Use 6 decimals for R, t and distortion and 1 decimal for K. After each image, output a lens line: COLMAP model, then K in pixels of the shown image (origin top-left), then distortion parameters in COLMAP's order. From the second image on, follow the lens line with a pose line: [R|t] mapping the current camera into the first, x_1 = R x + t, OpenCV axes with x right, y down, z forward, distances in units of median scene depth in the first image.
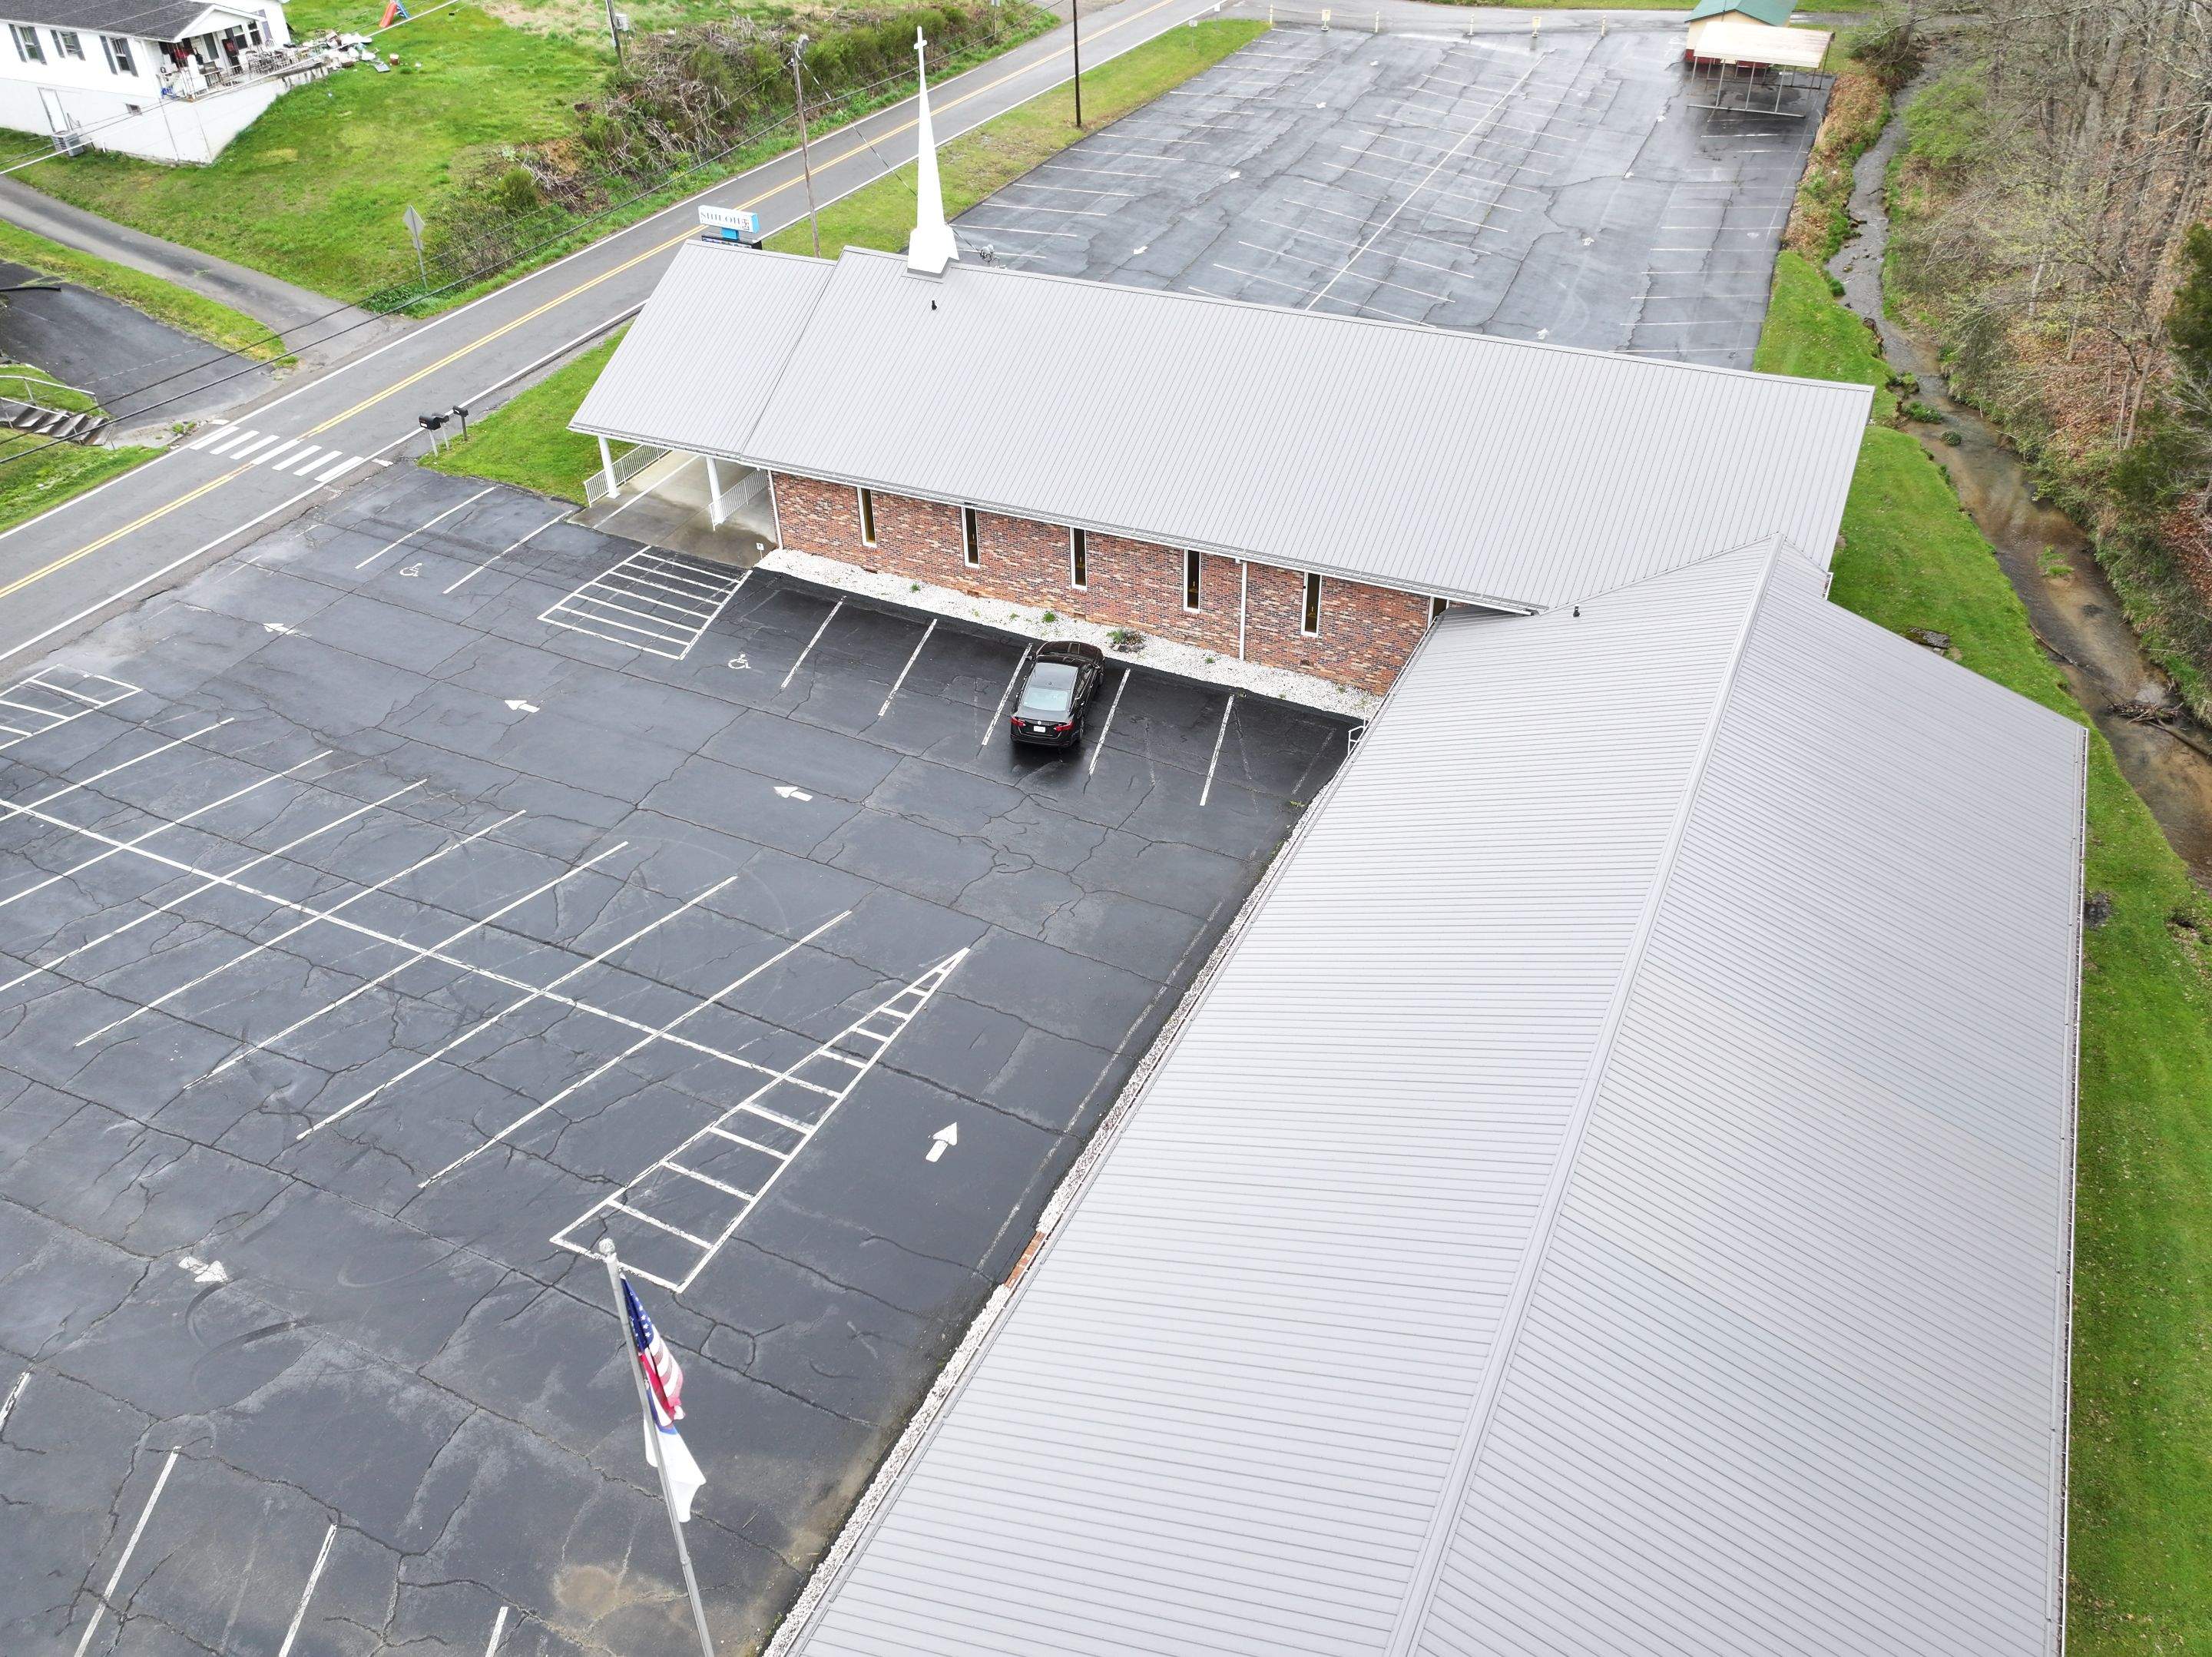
lens RADIAL K [[1775.8, 0, 1109.0], [0, 1775.8, 852.7], [0, 0, 1]] dist [0.003384, 0.006728]
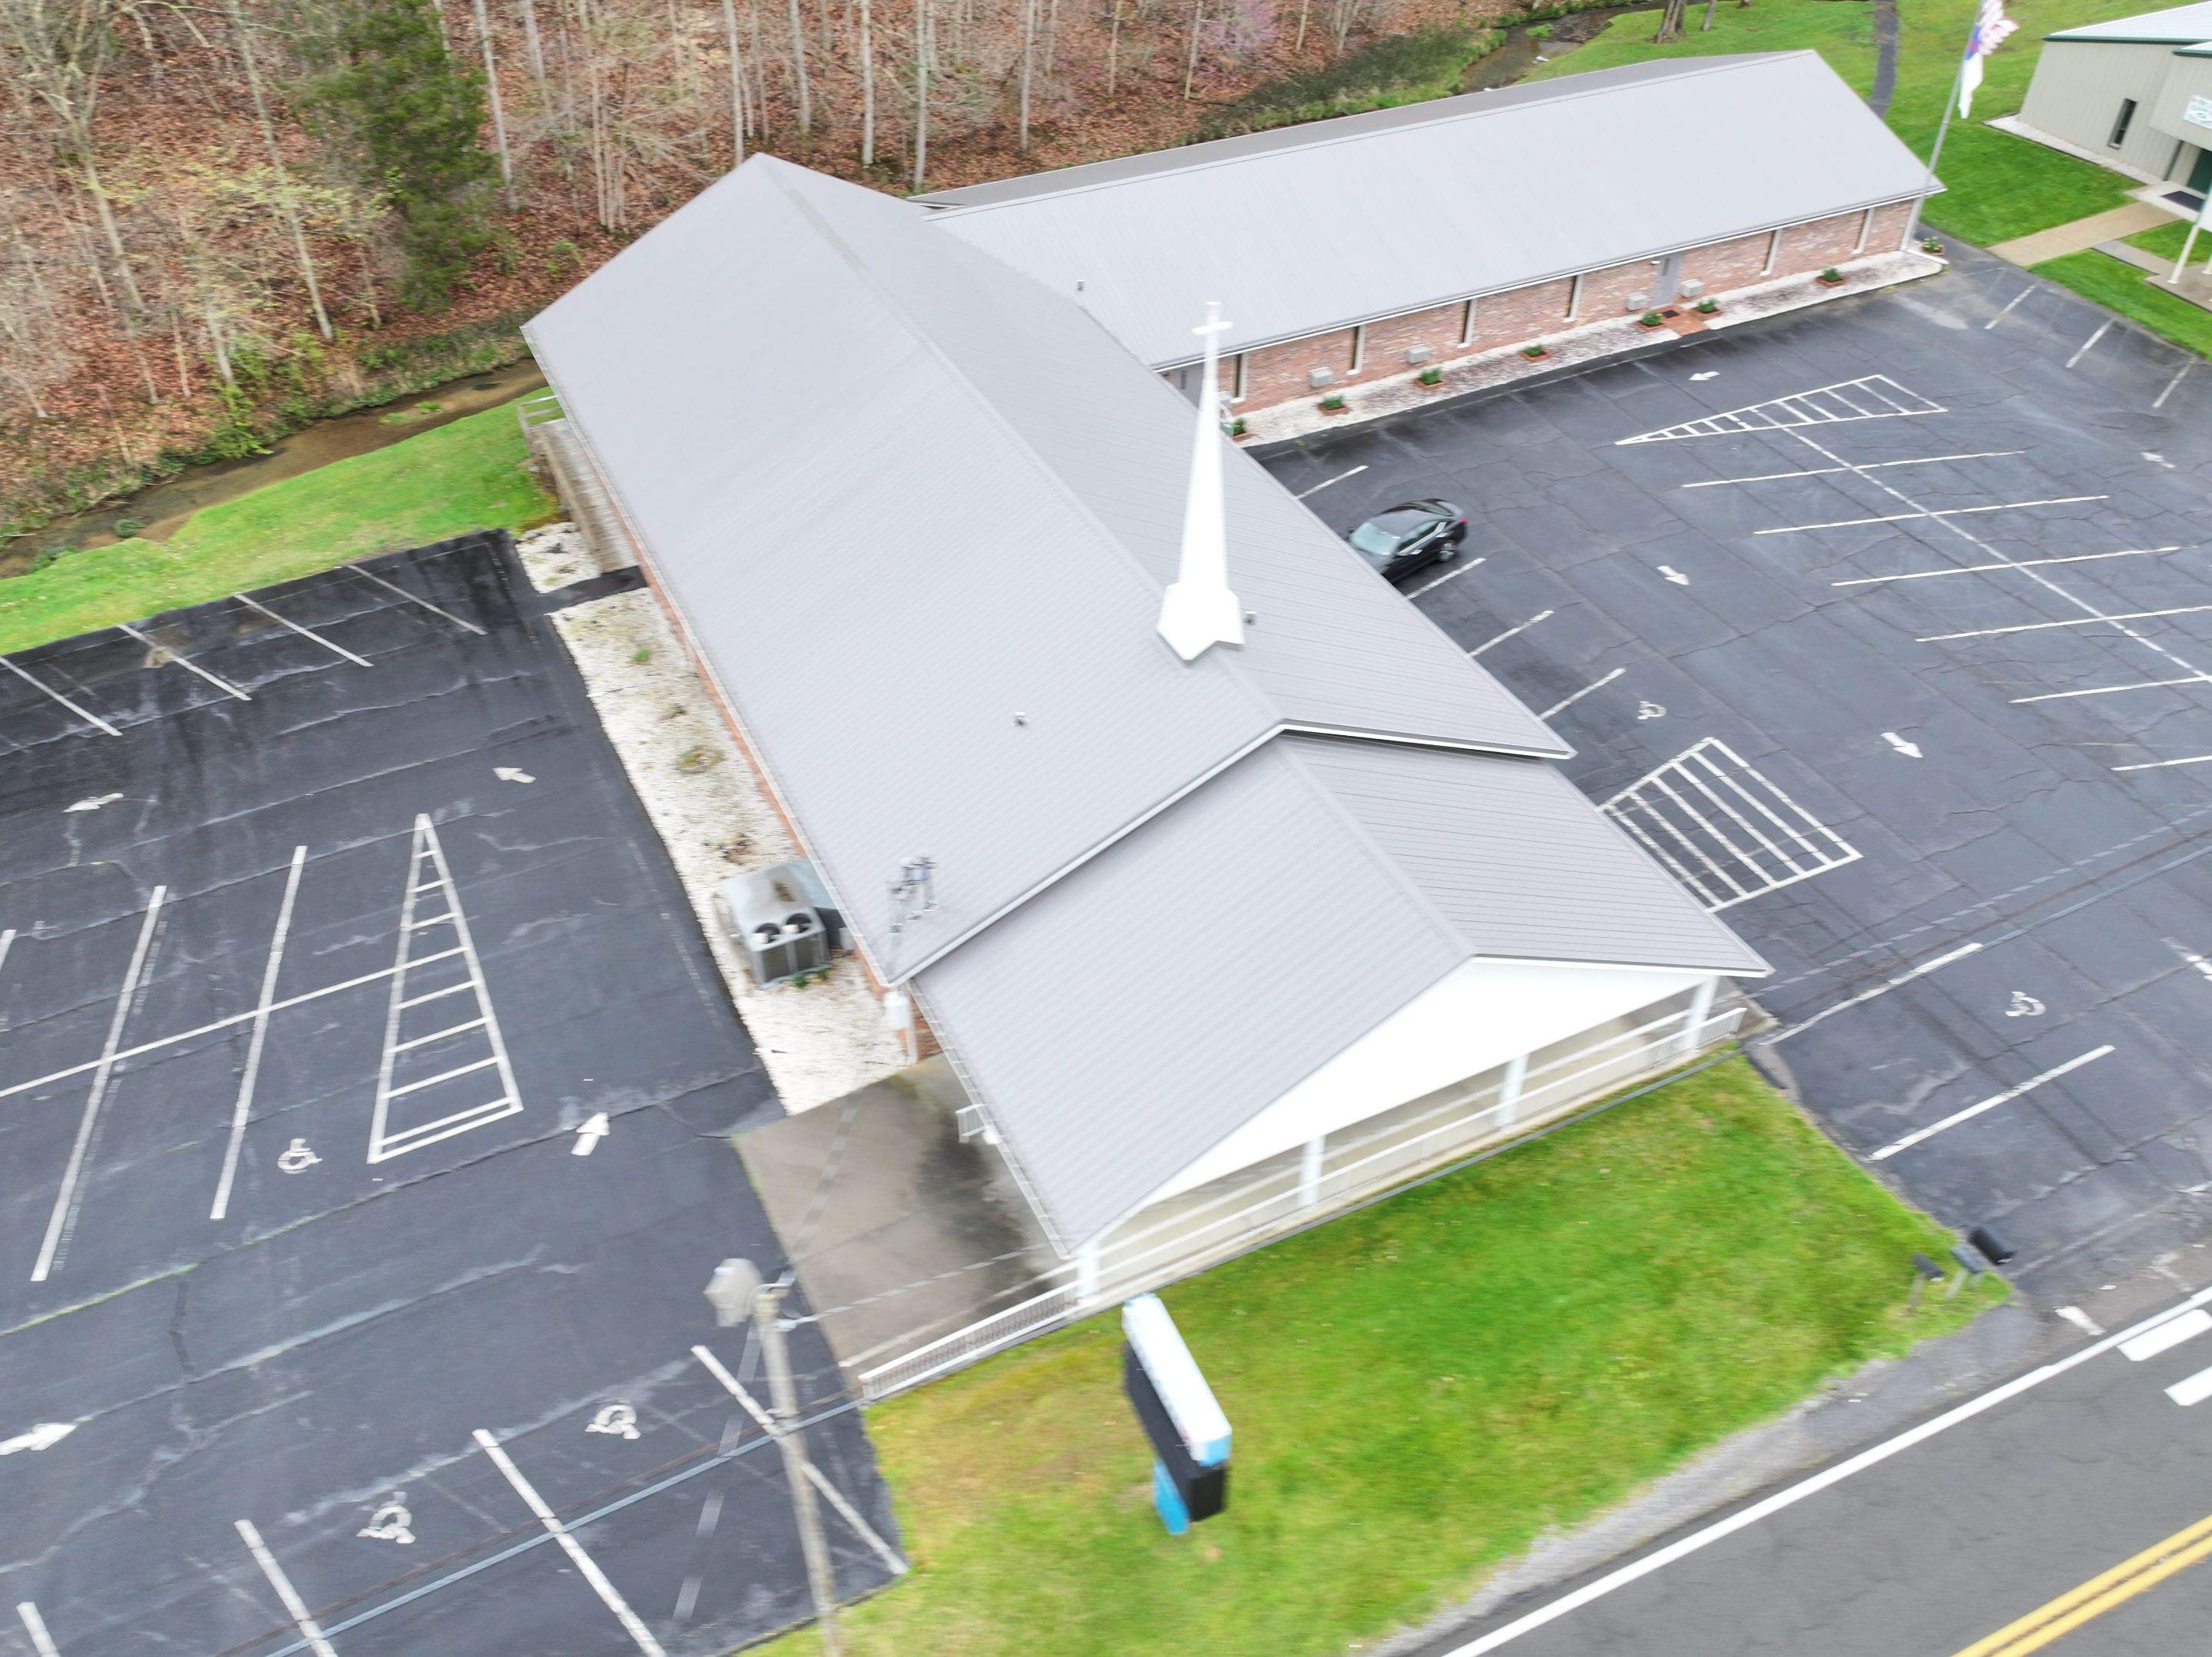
lens RADIAL K [[1775.8, 0, 1104.0], [0, 1775.8, 831.0], [0, 0, 1]] dist [0.003384, 0.006728]
pose [[-0.774216, -0.407048, 0.484667, -0.463167], [0.383523, 0.307445, 0.870855, -0.996289], [-0.503488, 0.860110, -0.081917, 1.290020]]
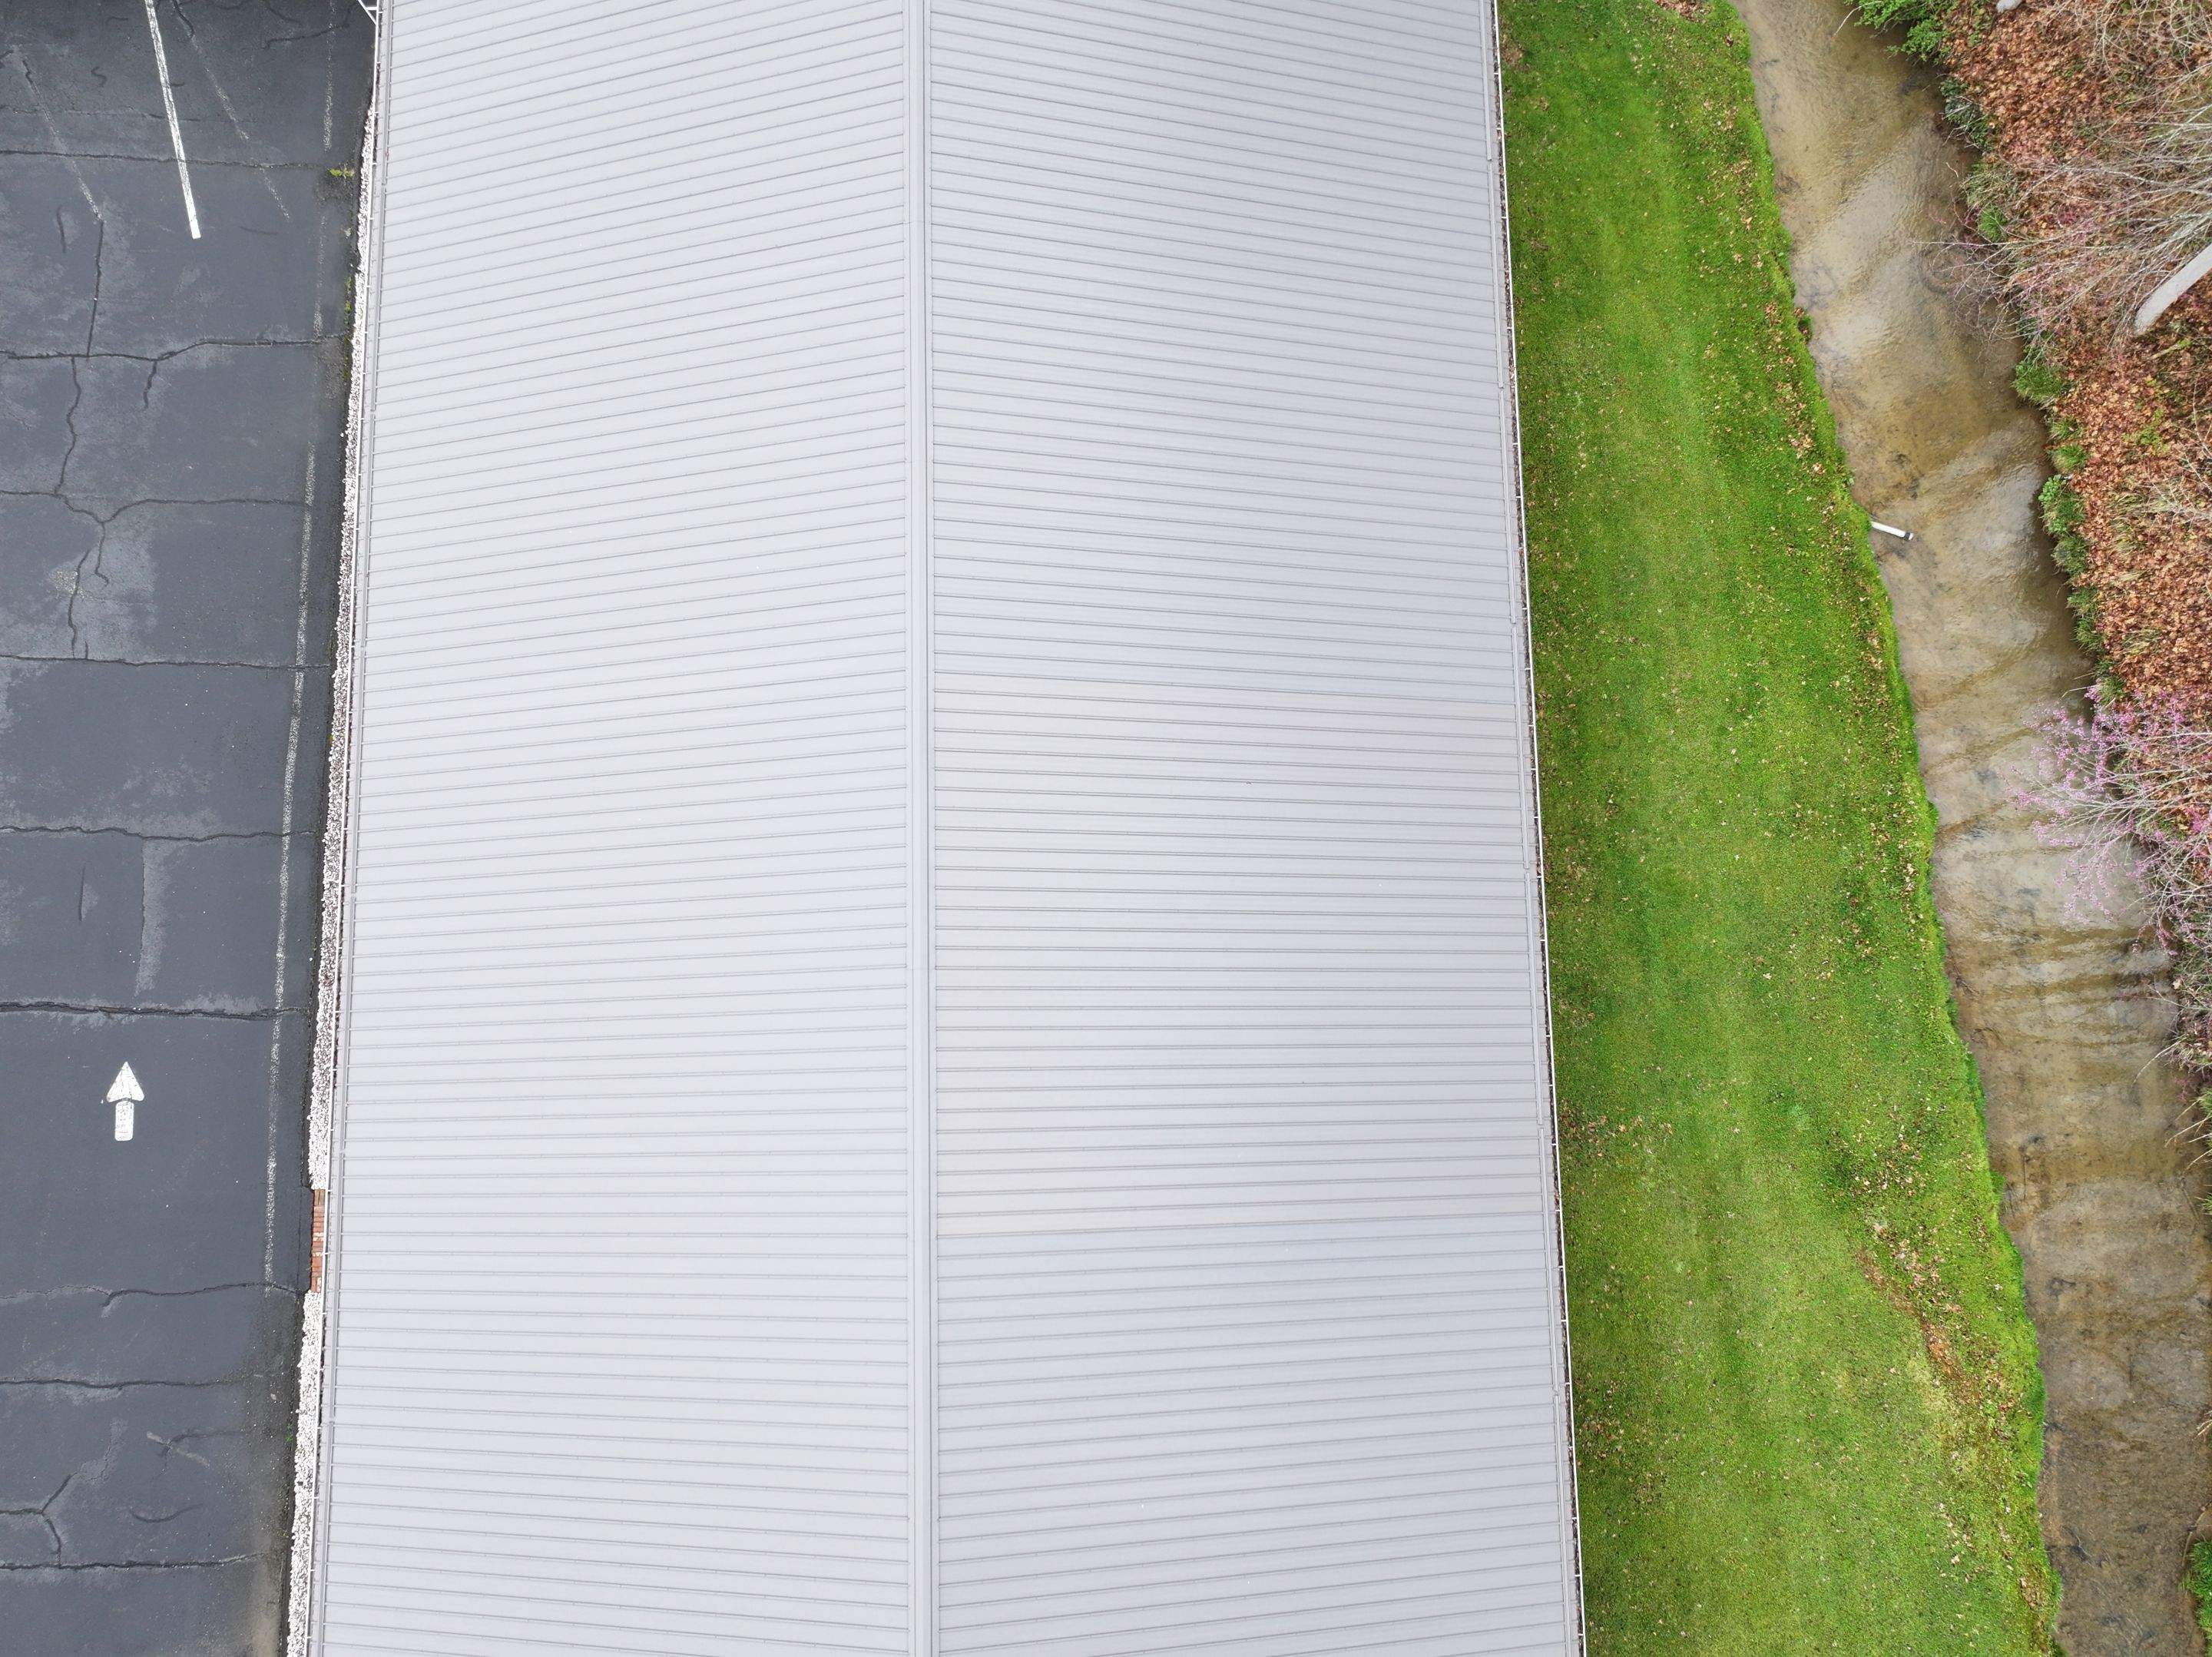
lens RADIAL K [[1775.8, 0, 1095.6], [0, 1775.8, 826.4], [0, 0, 1]] dist [0.003384, 0.006728]
pose [[0.902294, -0.424829, 0.073387, 0.184782], [0.246866, 0.648678, 0.719913, -0.239020], [-0.353445, -0.631456, 0.690174, 0.317564]]
